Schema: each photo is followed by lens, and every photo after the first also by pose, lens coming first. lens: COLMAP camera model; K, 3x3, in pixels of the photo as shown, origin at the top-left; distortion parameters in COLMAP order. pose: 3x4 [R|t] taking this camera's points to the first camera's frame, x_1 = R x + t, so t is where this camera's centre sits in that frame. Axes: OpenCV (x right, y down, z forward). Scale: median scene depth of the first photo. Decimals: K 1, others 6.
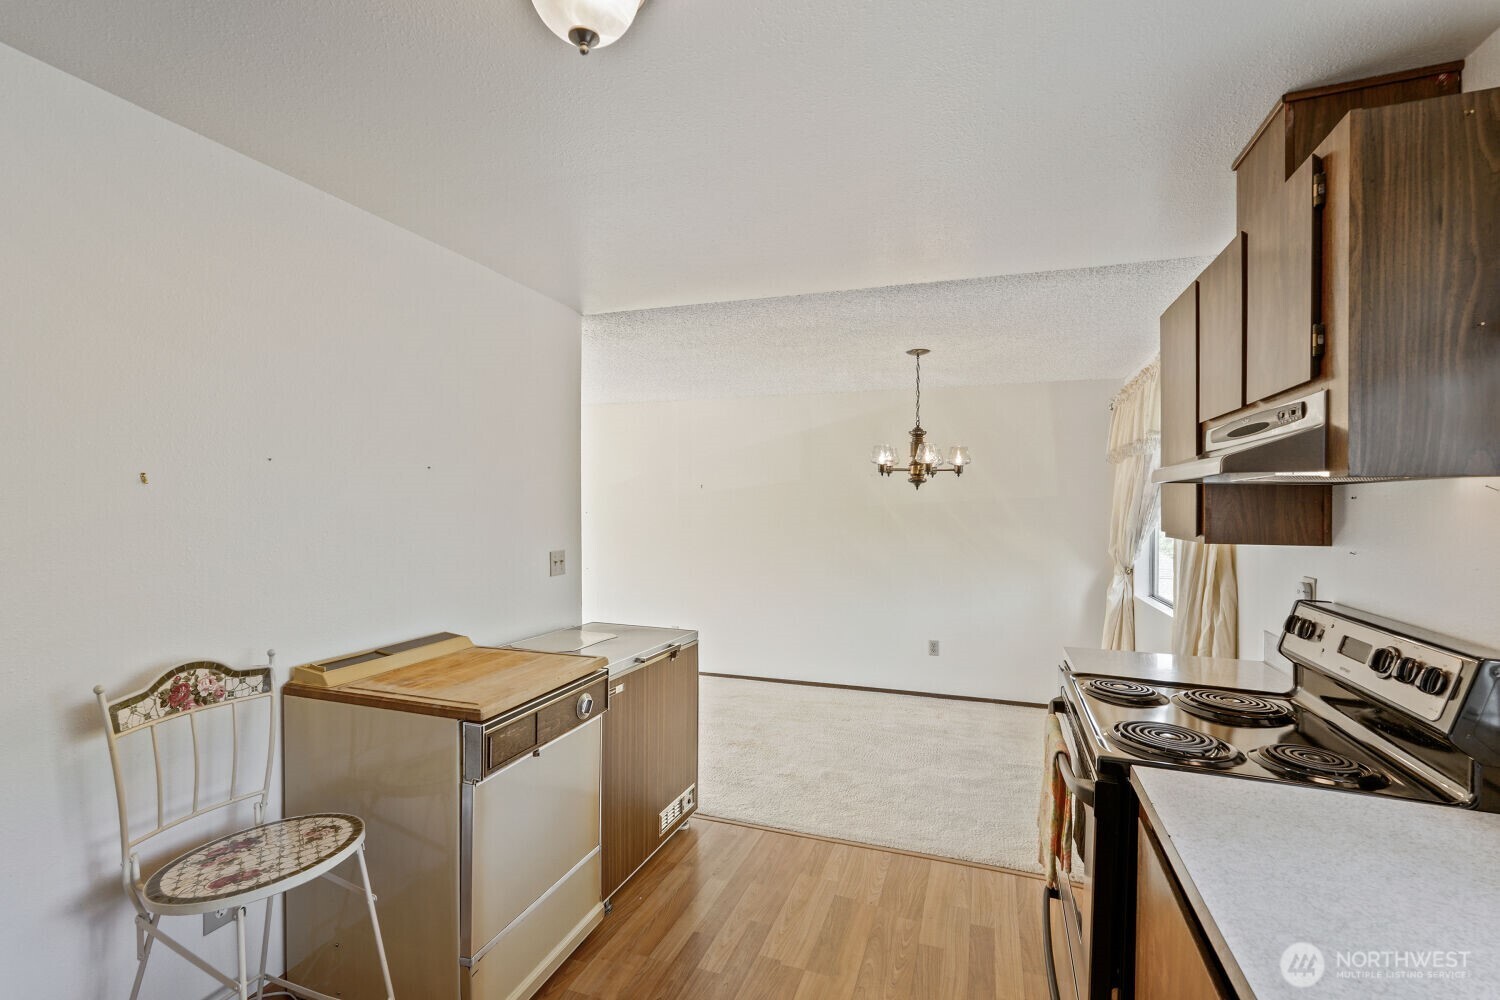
lens RADIAL K [[668.5, 0, 742.6], [0, 668.5, 505.9], [0, 0, 1]] dist [-0.009359, 0.003616]
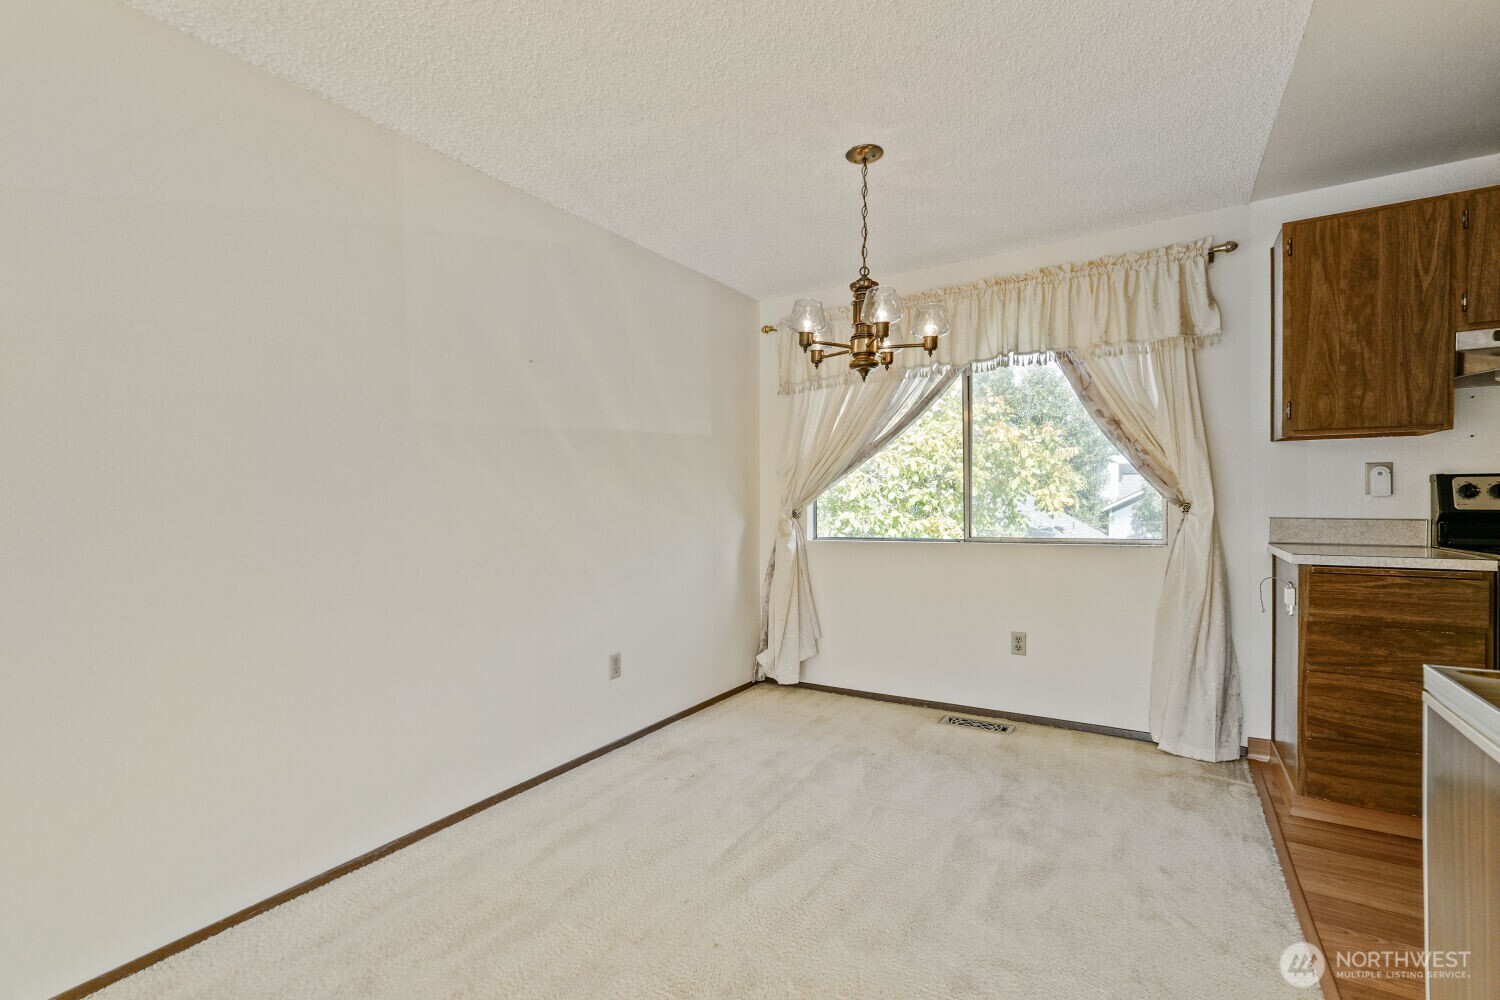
lens RADIAL K [[668.5, 0, 742.9], [0, 668.5, 502.9], [0, 0, 1]] dist [-0.009359, 0.003616]
pose [[0.220292, -0.003935, 0.975426, -0.822357], [0.007339, 0.999970, 0.002376, 0.201291], [-0.975406, 0.006636, 0.220314, 2.327982]]
